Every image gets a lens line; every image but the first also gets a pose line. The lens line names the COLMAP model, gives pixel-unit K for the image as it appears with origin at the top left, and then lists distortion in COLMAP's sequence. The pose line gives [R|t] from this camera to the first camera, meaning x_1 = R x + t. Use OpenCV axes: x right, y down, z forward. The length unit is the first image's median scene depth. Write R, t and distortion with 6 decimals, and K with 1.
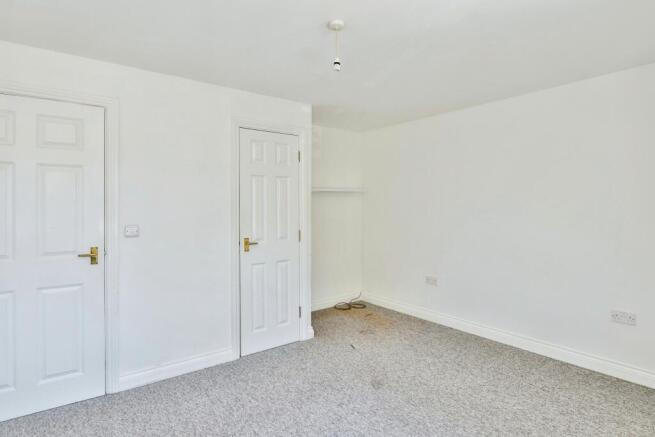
lens RADIAL K [[353.3, 0, 331.6], [0, 353.3, 203.6], [0, 0, 1]] dist [-0.001219, -0.000361]
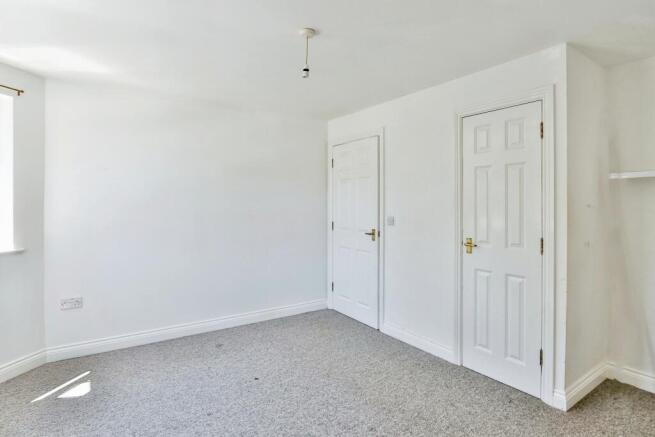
lens RADIAL K [[353.3, 0, 331.6], [0, 353.3, 203.6], [0, 0, 1]] dist [-0.001219, -0.000361]
pose [[-0.038056, 0.011901, -0.999205, 0.668441], [0.008749, 0.999895, 0.011576, -0.003726], [0.999237, -0.008302, -0.038156, 0.692029]]
